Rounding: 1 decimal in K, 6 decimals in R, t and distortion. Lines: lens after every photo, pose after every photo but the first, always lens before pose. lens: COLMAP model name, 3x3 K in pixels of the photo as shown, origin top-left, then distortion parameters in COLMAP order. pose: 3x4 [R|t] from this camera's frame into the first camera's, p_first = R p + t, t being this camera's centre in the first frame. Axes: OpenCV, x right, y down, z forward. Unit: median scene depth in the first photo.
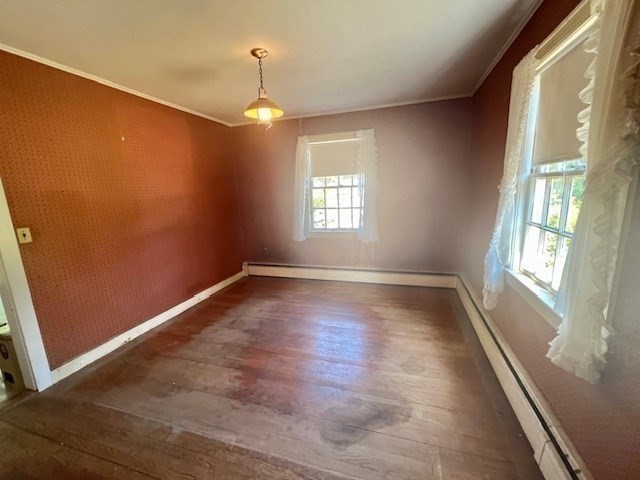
lens RADIAL K [[270.2, 0, 320.0], [0, 270.2, 240.0], [0, 0, 1]] dist [-0.000682, -0.000065]
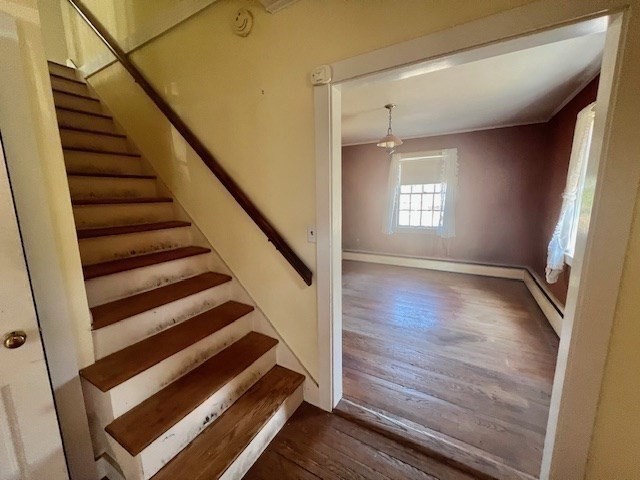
lens RADIAL K [[258.3, 0, 320.0], [0, 258.3, 240.0], [0, 0, 1]] dist [-0.002840, -0.000213]
pose [[0.976906, 0.062629, -0.204286, -0.171690], [-0.066641, 0.997695, -0.012812, 0.085628], [0.203013, 0.026130, 0.978827, -0.340263]]
